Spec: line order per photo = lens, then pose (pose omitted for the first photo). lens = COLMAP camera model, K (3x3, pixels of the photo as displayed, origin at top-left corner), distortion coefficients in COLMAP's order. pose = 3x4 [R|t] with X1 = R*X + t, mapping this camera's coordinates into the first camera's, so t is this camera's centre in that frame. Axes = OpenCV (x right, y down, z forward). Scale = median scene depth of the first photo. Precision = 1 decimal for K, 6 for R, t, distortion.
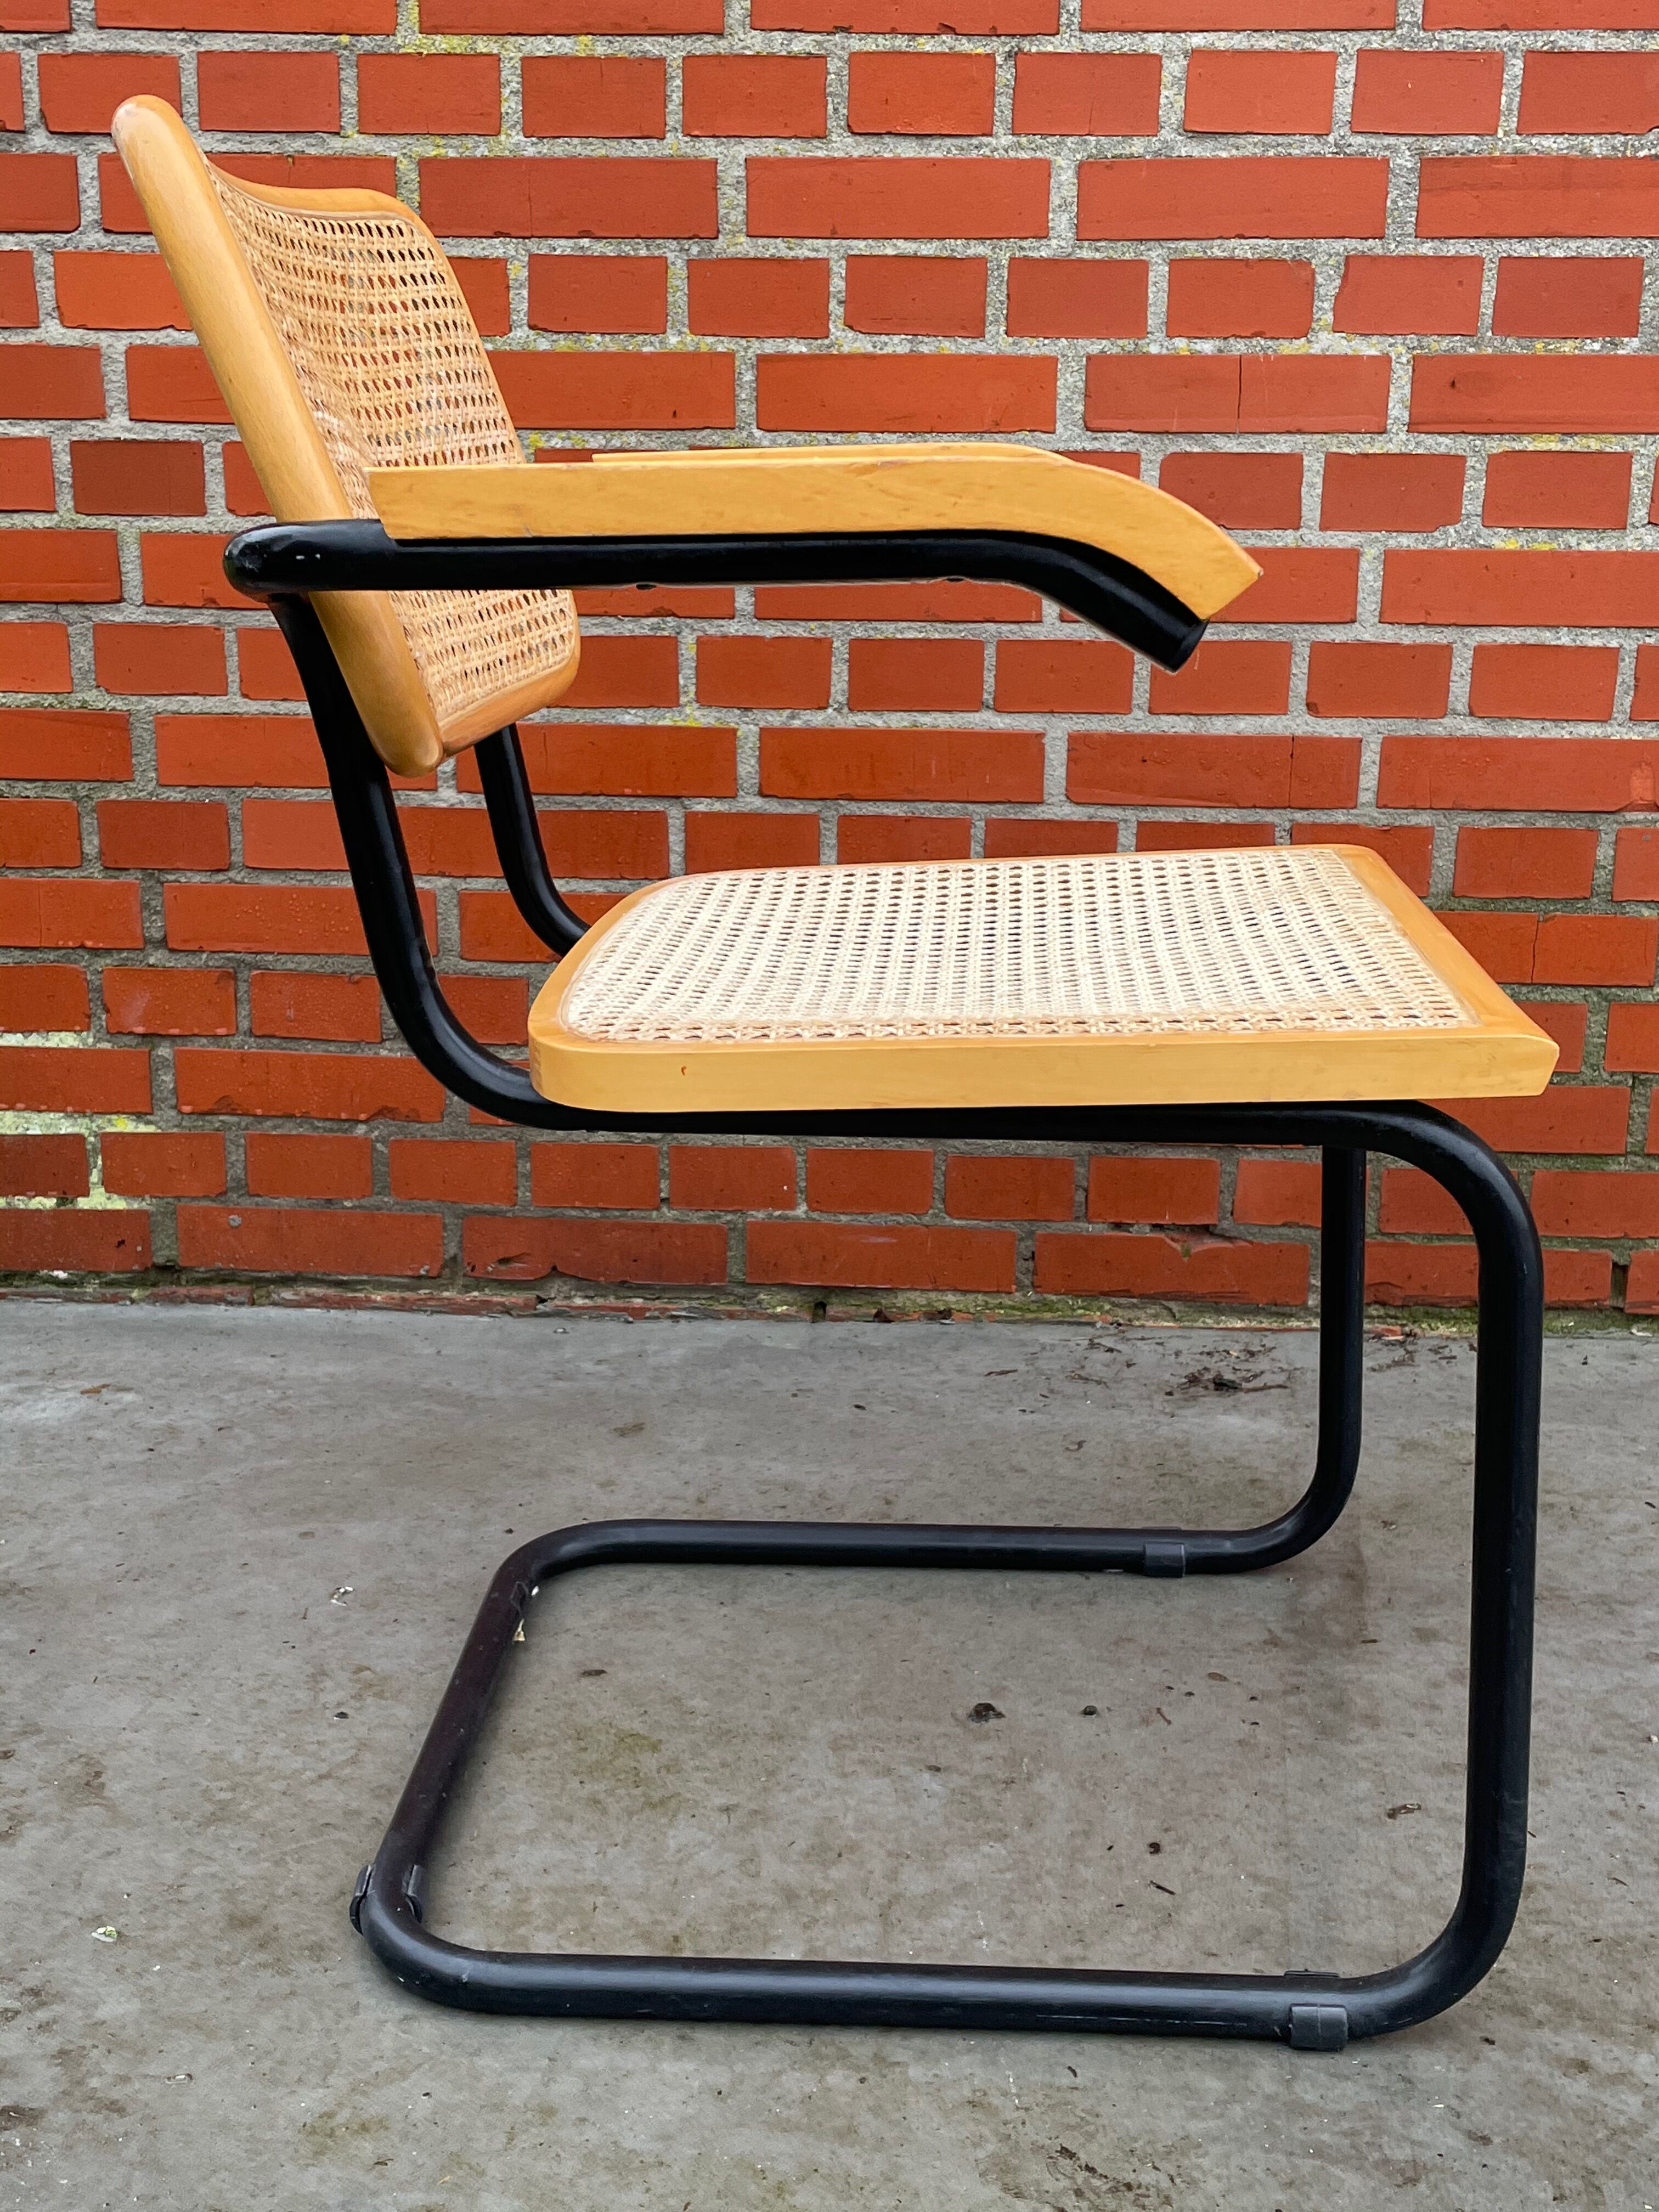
lens RADIAL K [[2530.5, 0, 842.5], [0, 2530.5, 1102.6], [0, 0, 1]] dist [0.105553, -0.169499]
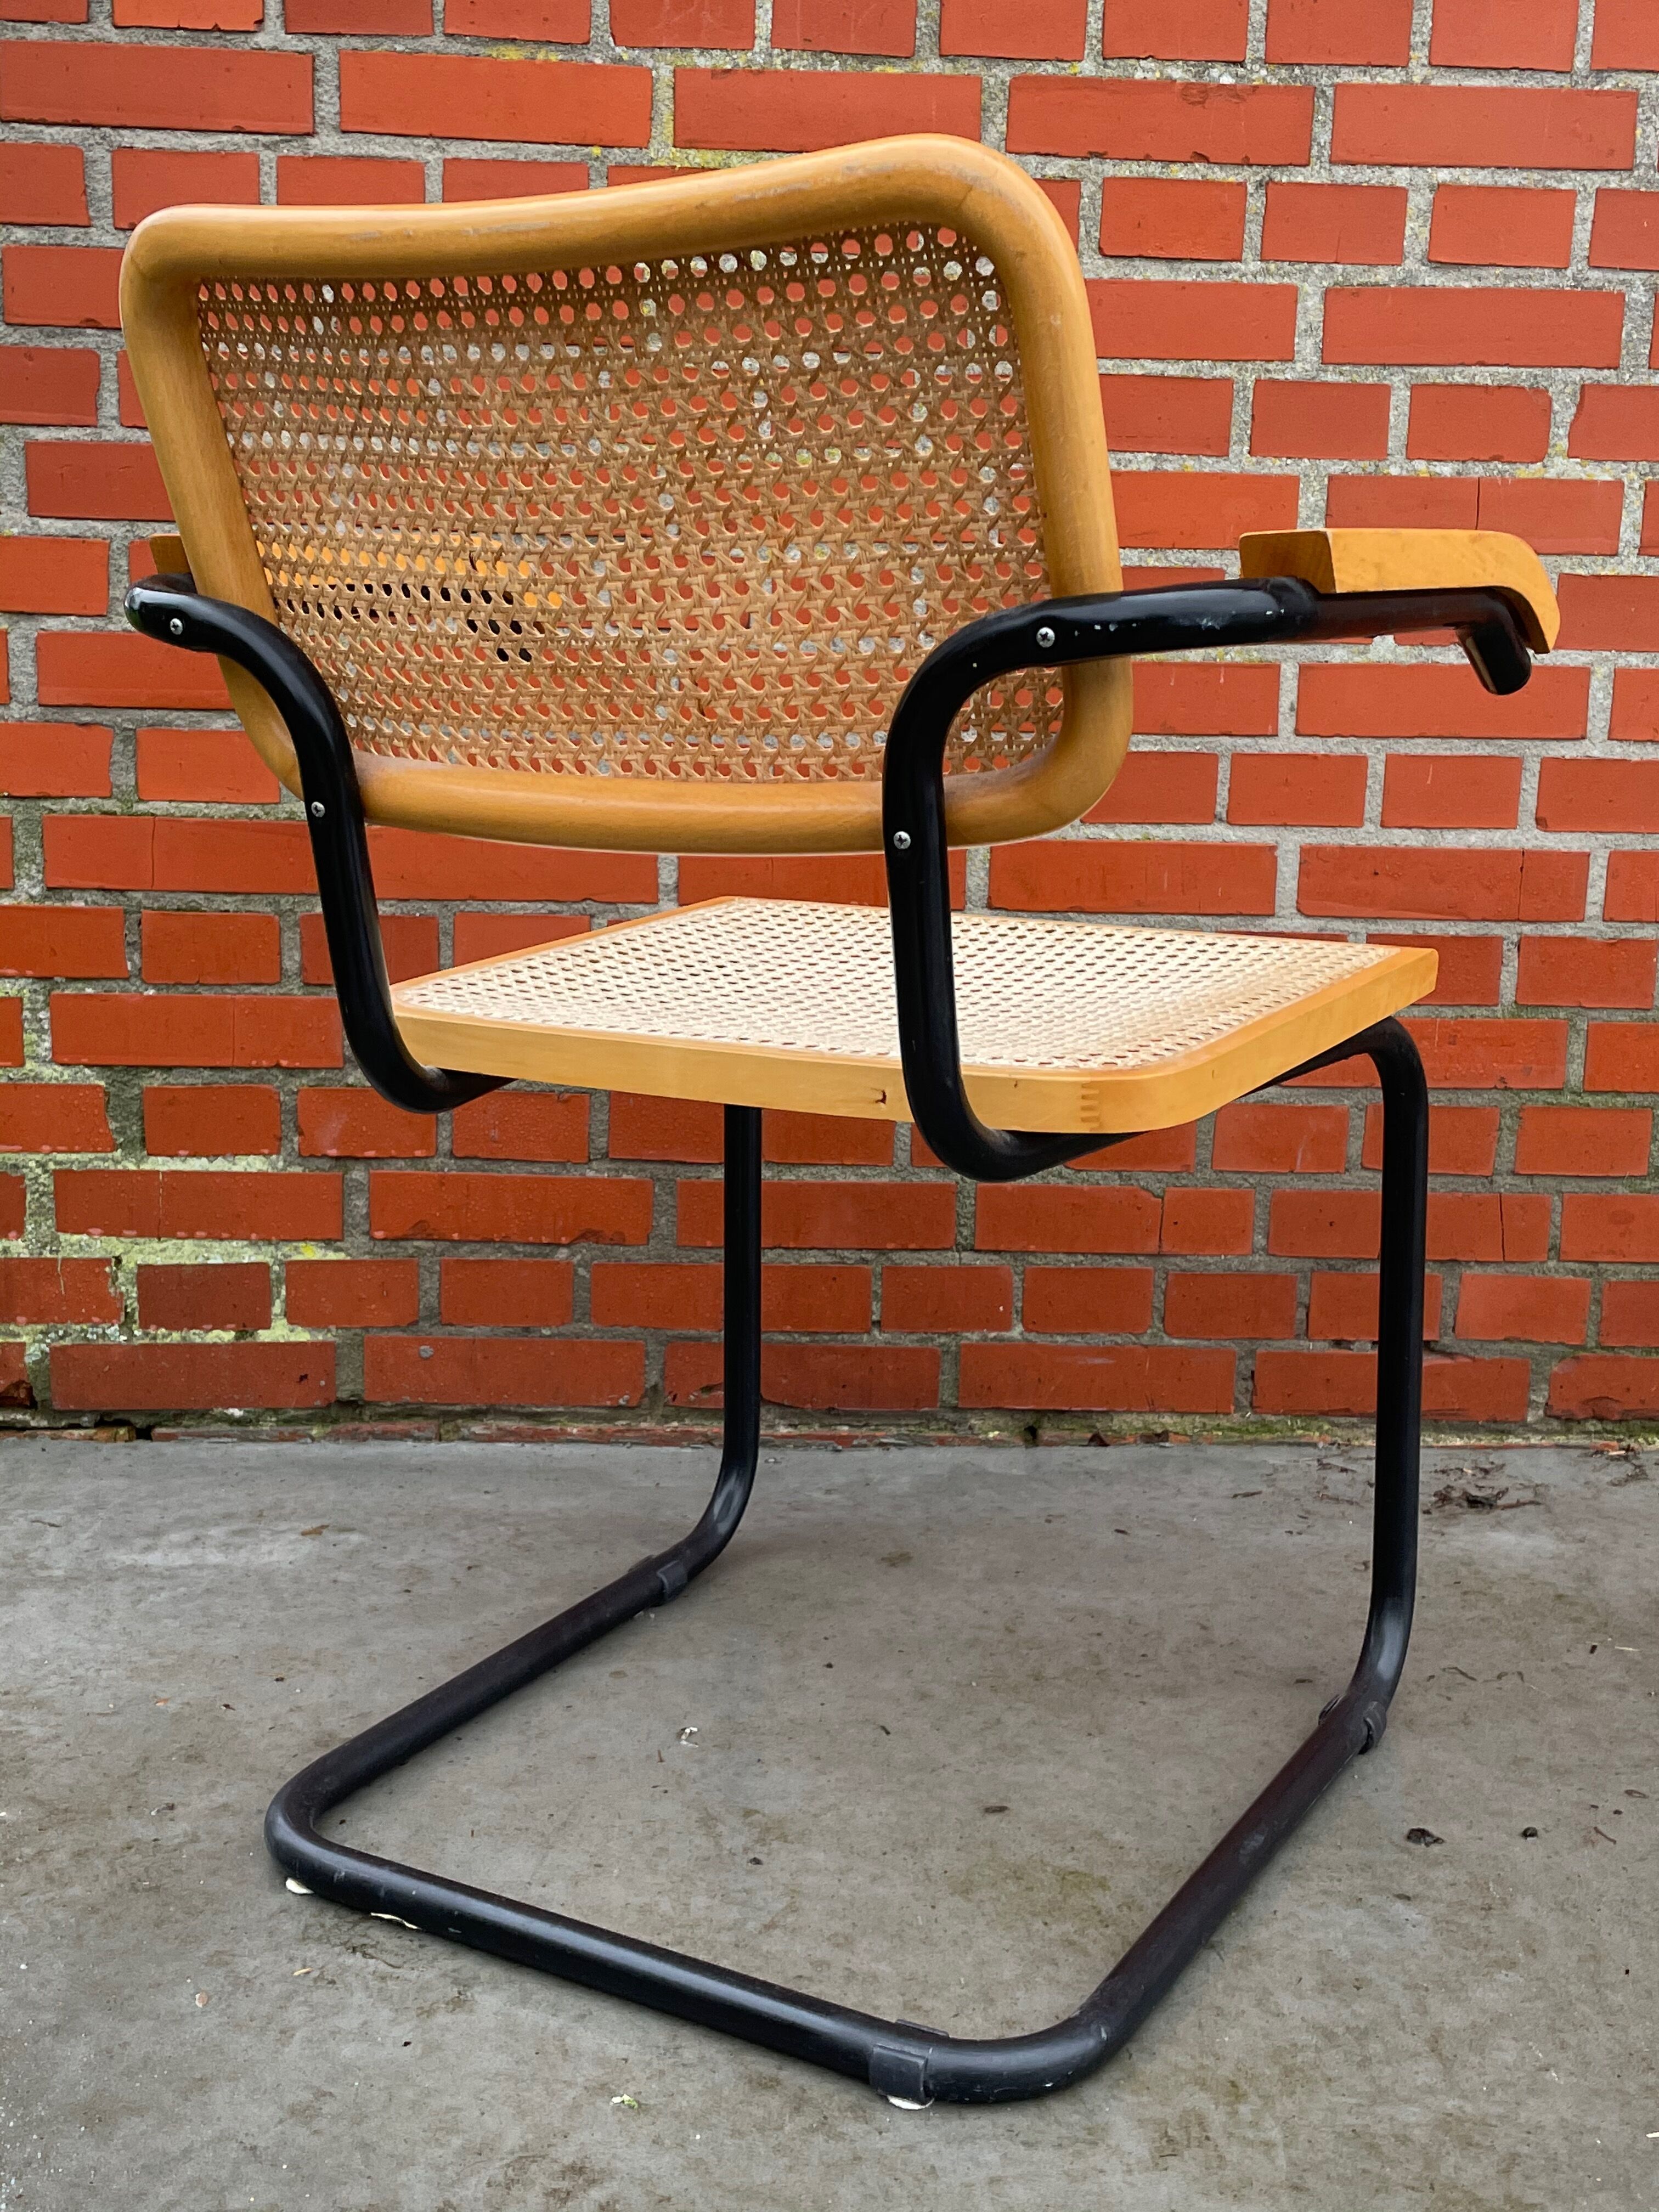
lens RADIAL K [[2523.8, 0, 825.4], [0, 2523.8, 1086.1], [0, 0, 1]] dist [0.100197, -0.168278]
pose [[0.994723, -0.004676, 0.102490, -0.207234], [0.011719, 0.997602, -0.068218, 0.015016], [-0.101925, 0.069059, 0.992392, 0.036461]]
